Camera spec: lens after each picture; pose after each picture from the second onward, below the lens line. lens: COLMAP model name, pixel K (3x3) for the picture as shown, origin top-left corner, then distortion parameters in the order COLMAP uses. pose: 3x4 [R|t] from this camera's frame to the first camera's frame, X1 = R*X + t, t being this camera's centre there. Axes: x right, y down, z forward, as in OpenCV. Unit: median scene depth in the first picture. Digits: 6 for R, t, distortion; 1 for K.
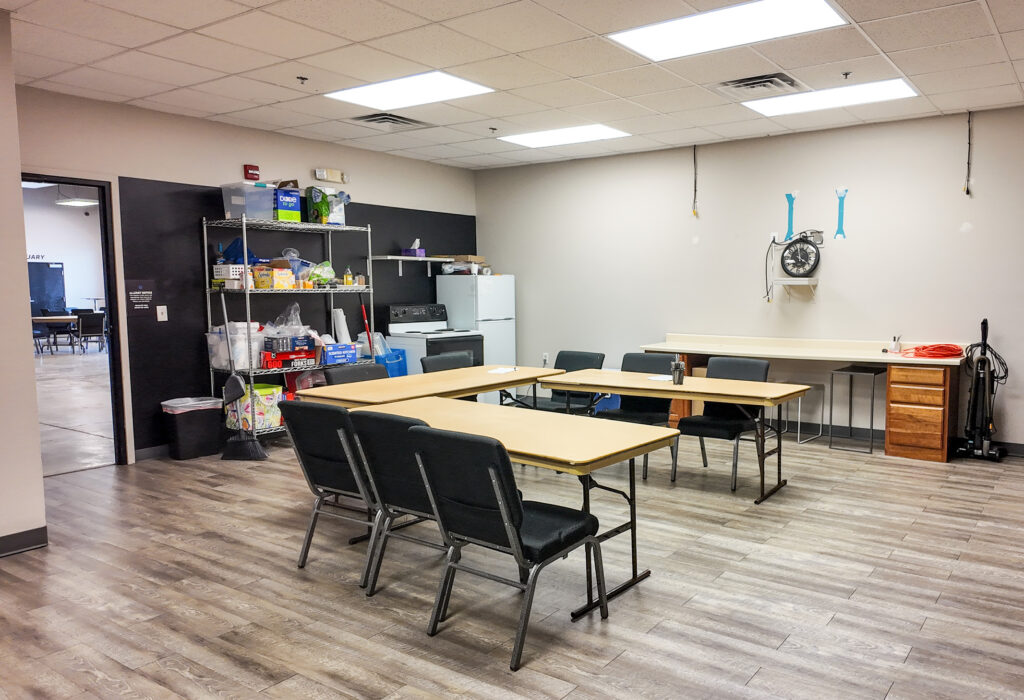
lens RADIAL K [[816.9, 0, 513.6], [0, 816.9, 364.5], [0, 0, 1]] dist [0.006572, -0.002822]
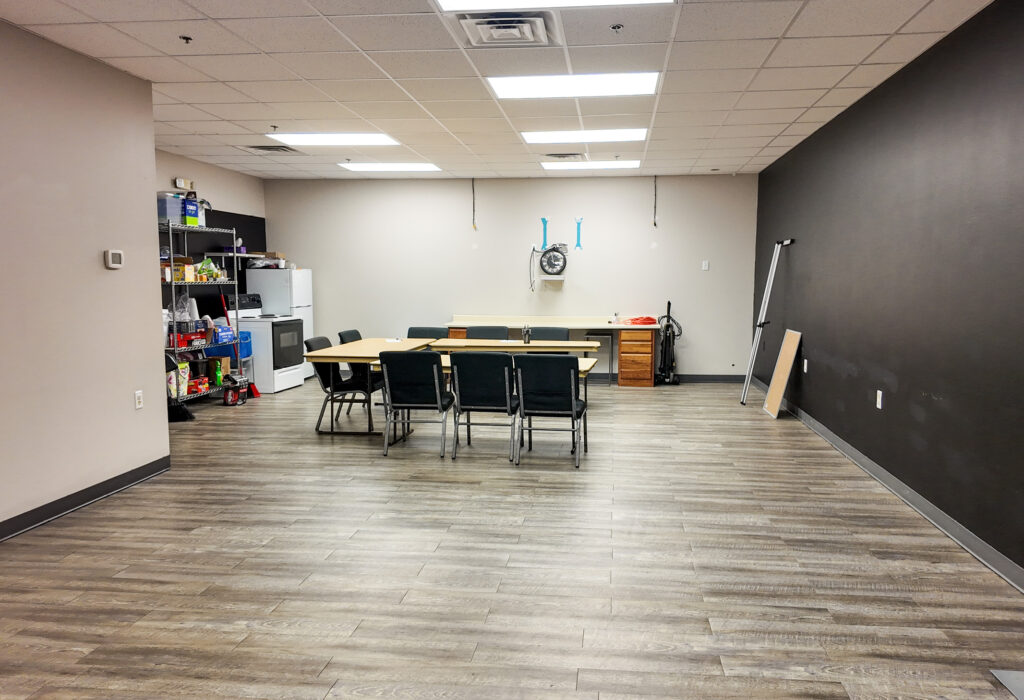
lens RADIAL K [[816.9, 0, 513.6], [0, 816.9, 364.5], [0, 0, 1]] dist [0.006572, -0.002822]
pose [[0.887369, -0.043527, 0.459001, -0.419393], [0.037577, 0.999049, 0.022093, 0.022252], [-0.459526, -0.002357, 0.888161, -0.301924]]
